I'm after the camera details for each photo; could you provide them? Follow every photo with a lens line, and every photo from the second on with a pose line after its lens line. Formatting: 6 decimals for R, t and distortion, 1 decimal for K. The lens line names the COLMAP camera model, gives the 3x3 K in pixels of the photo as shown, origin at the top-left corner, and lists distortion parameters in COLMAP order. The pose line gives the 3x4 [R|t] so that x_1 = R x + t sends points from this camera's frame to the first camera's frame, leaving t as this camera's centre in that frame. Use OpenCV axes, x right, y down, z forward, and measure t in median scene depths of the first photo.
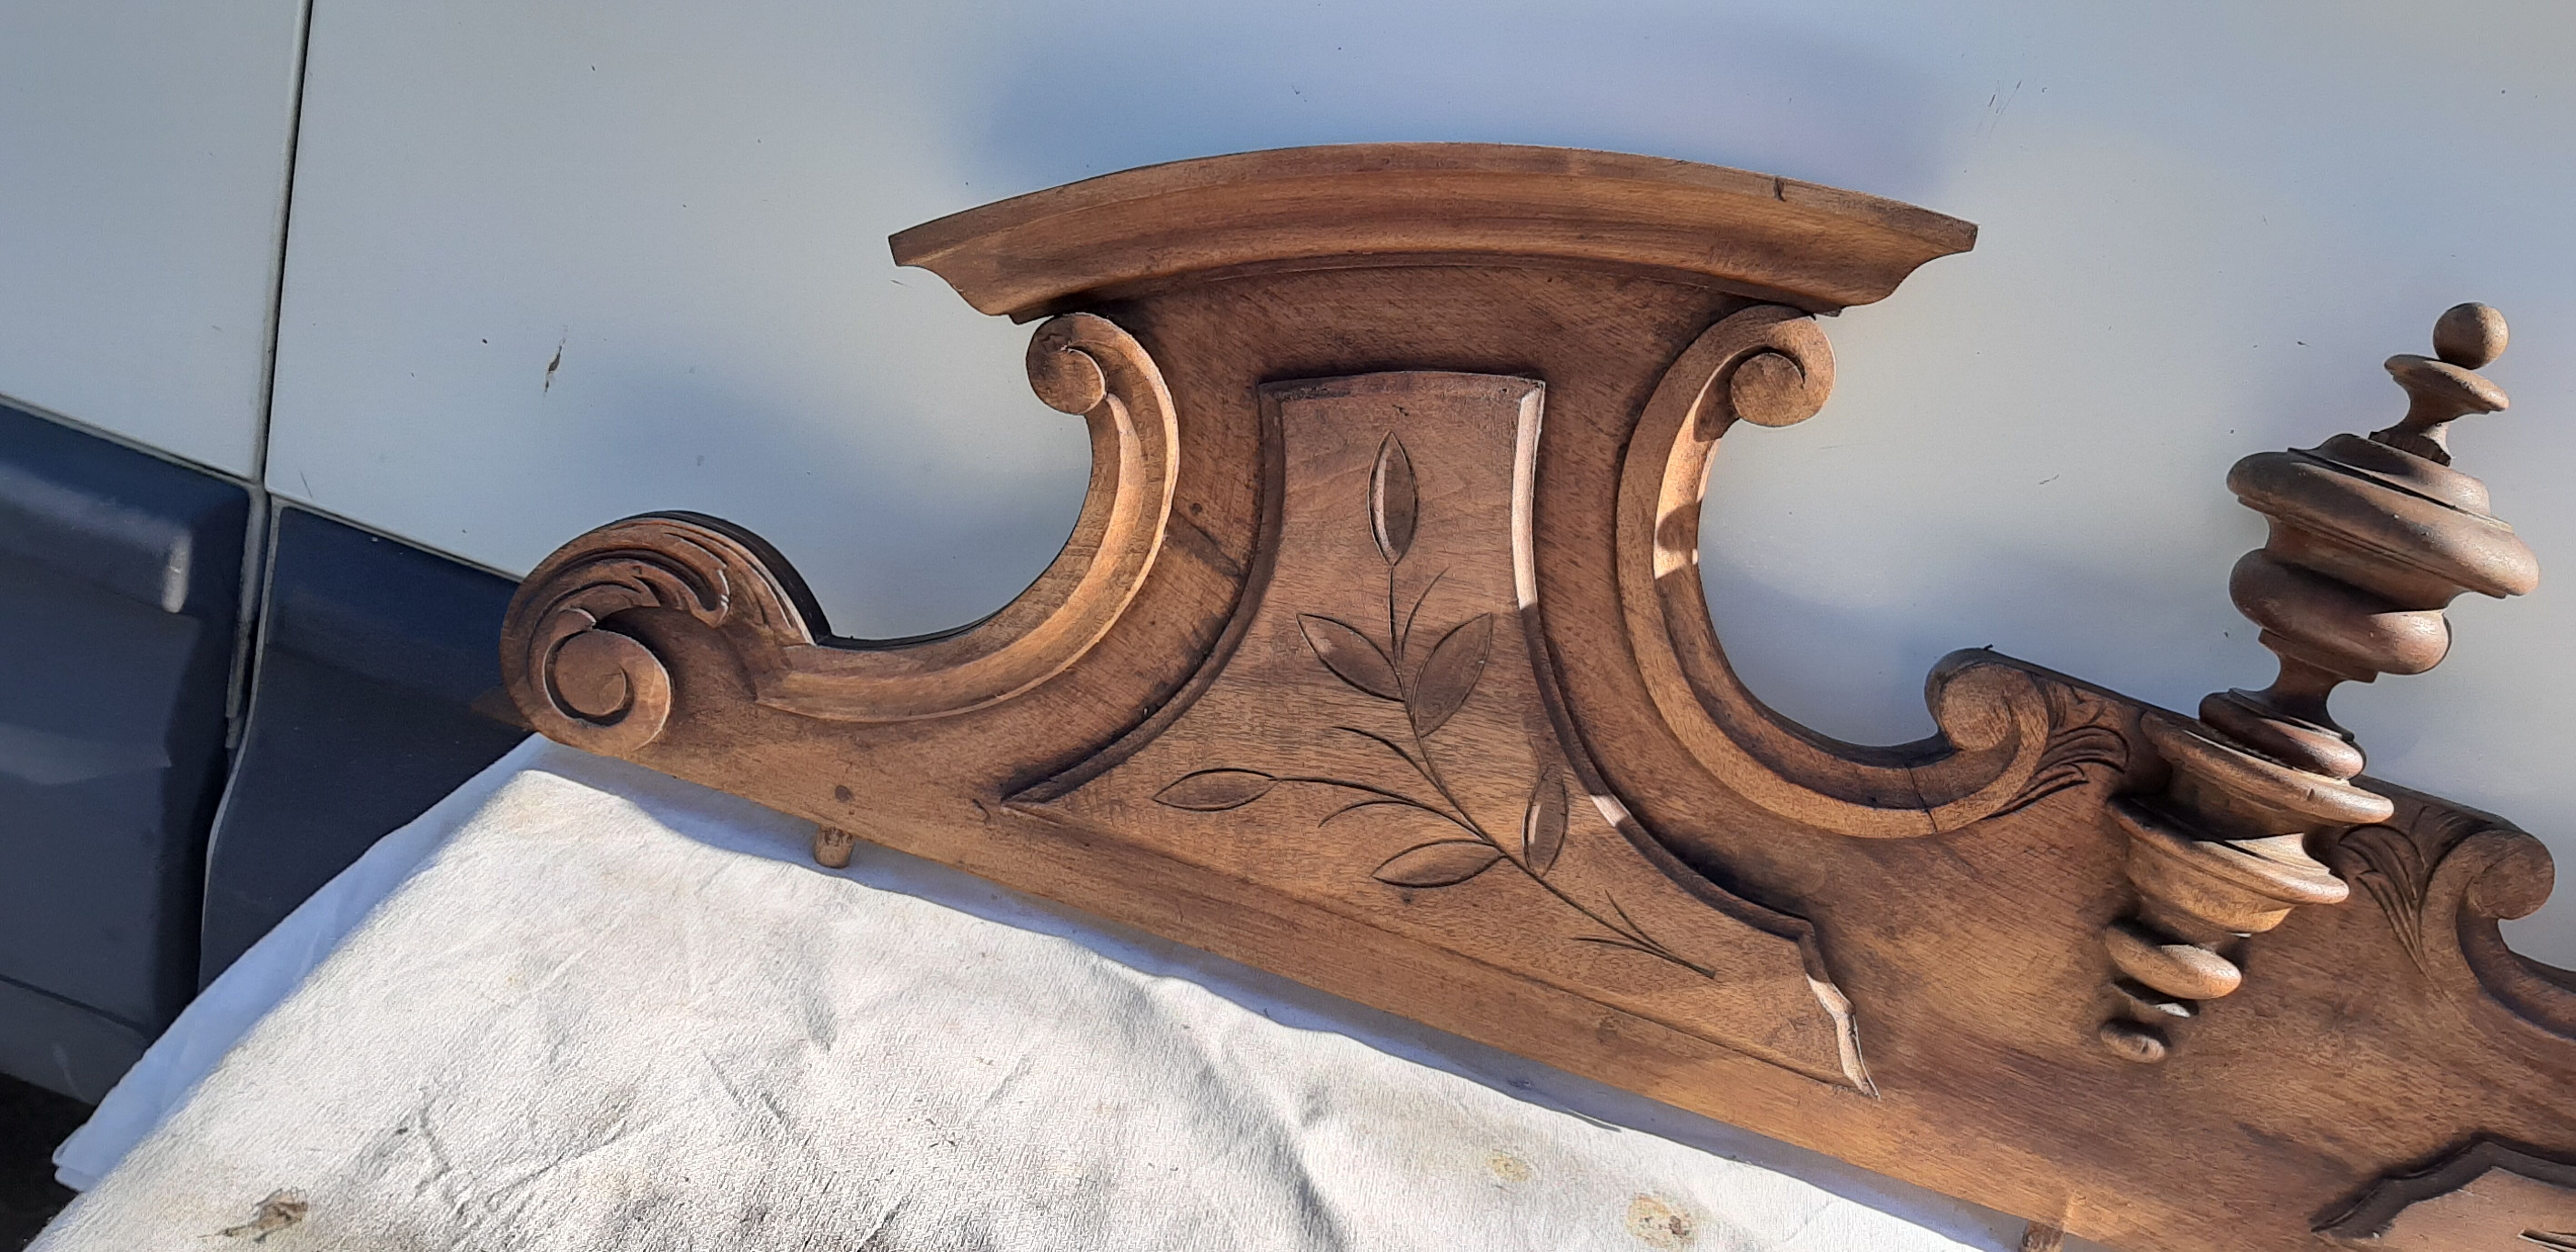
lens RADIAL K [[2074.8, 0, 1302.2], [0, 2074.8, 626.6], [0, 0, 1]] dist [0.088919, -0.157544]
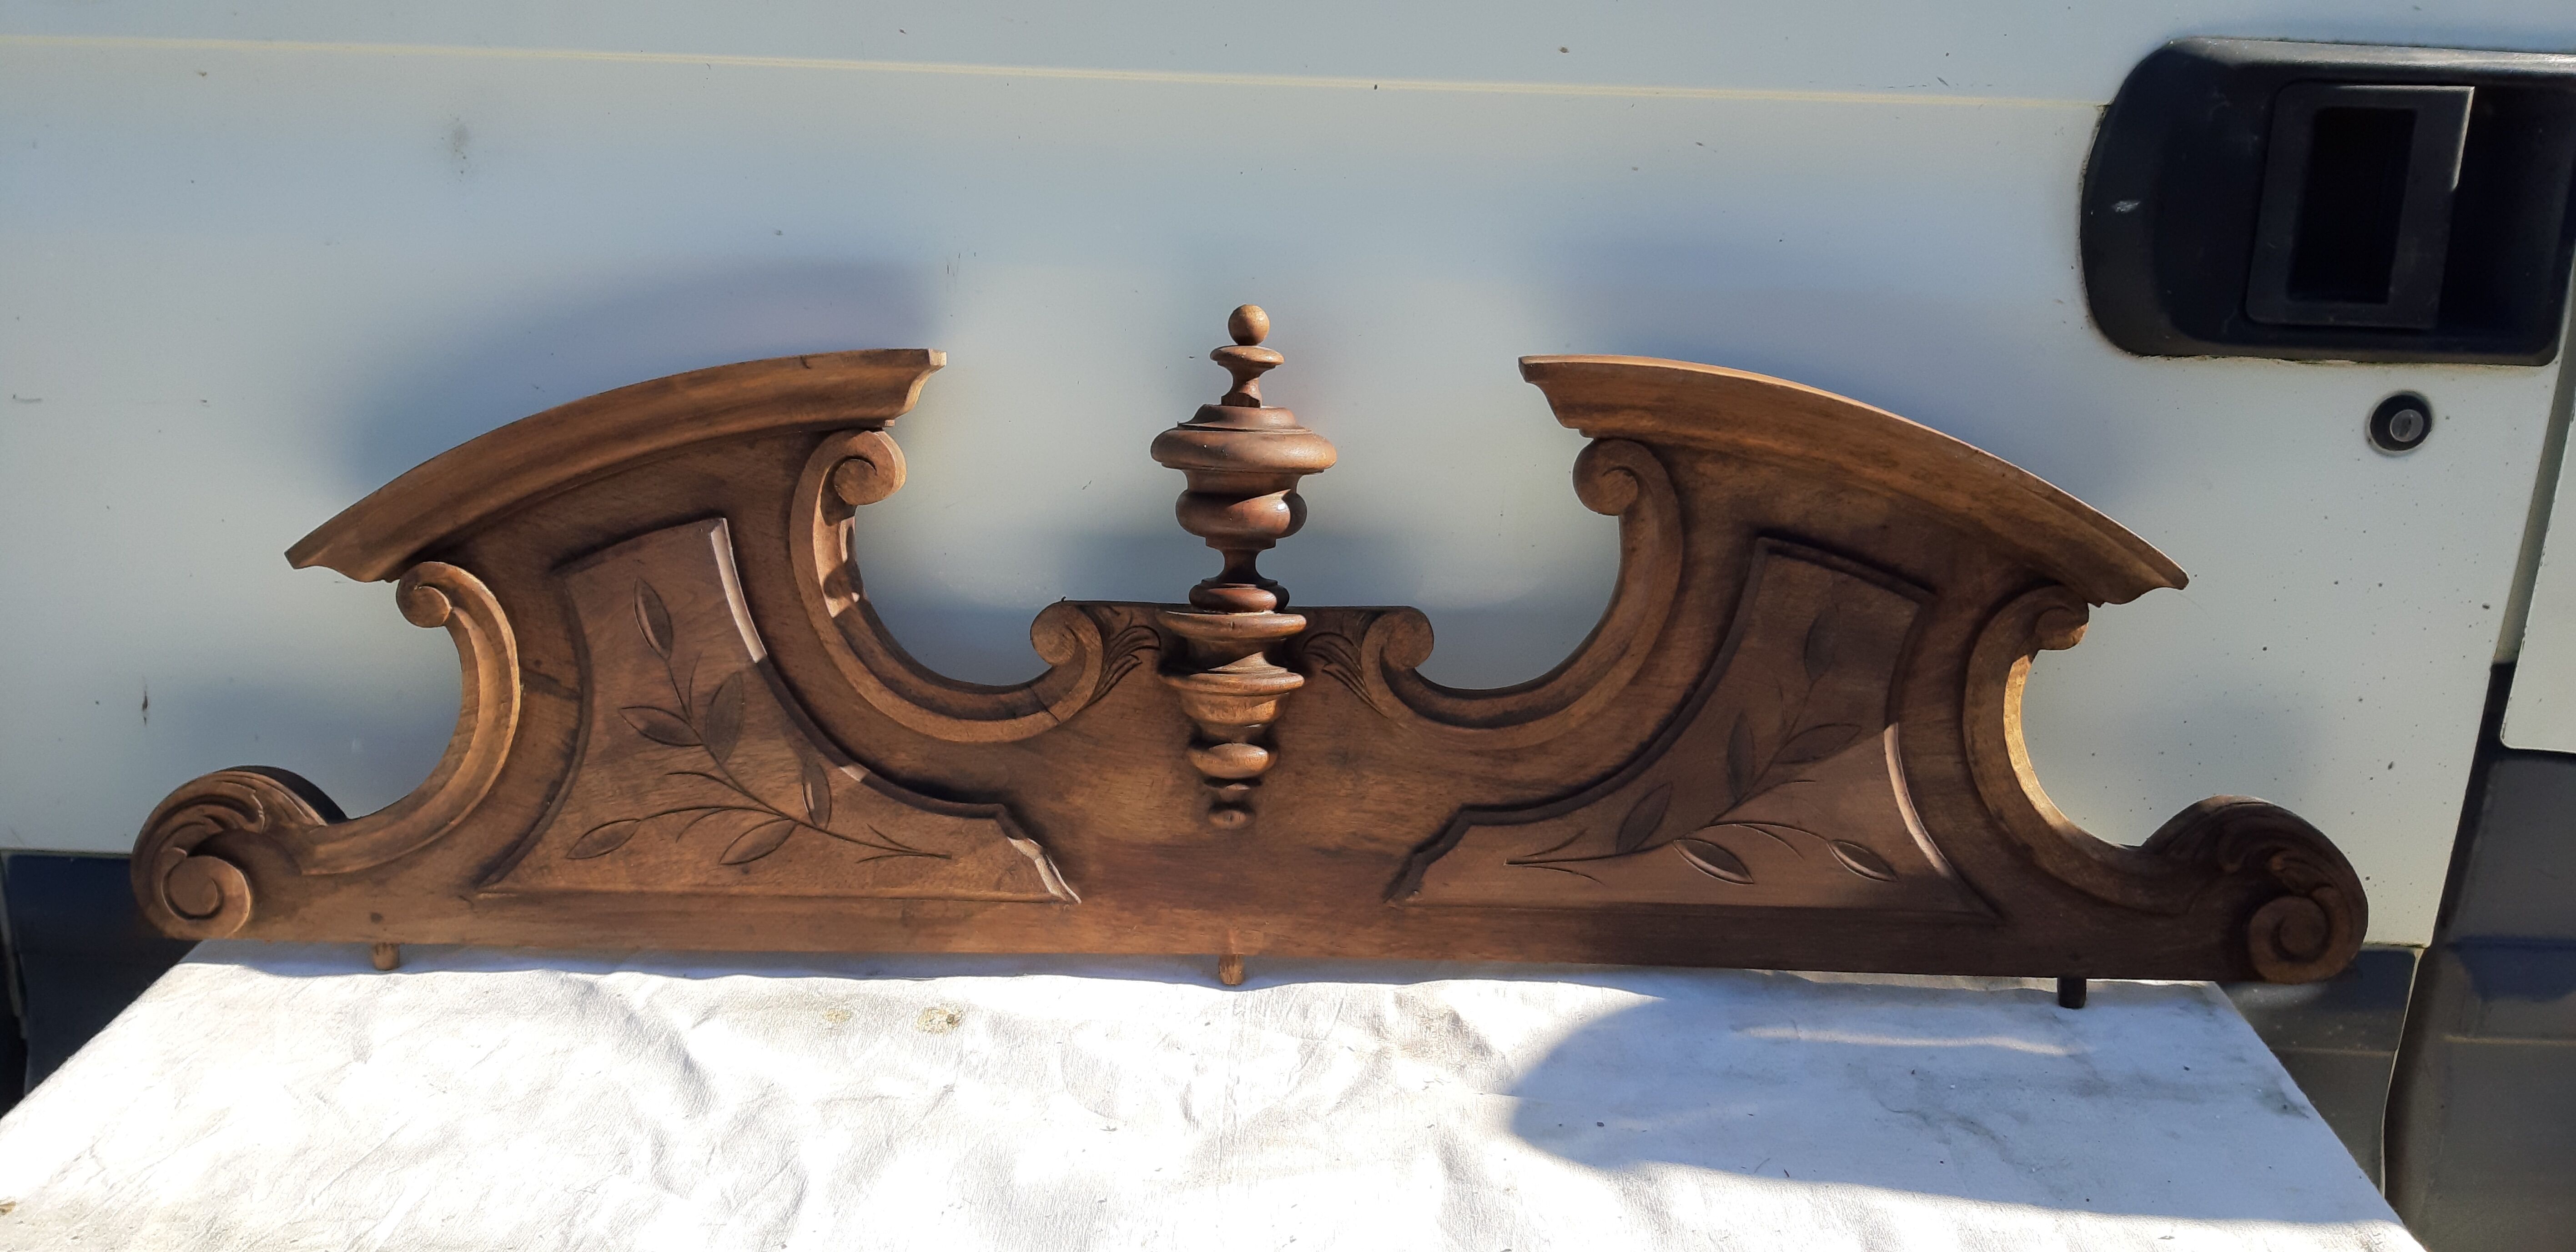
lens RADIAL K [[2074.8, 0, 1282.7], [0, 2074.8, 617.2], [0, 0, 1]] dist [0.088919, -0.157544]
pose [[0.956131, -0.292839, 0.007624, 0.470627], [0.292042, 0.950849, -0.102947, 0.229259], [0.022897, 0.100658, 0.994658, -0.519511]]
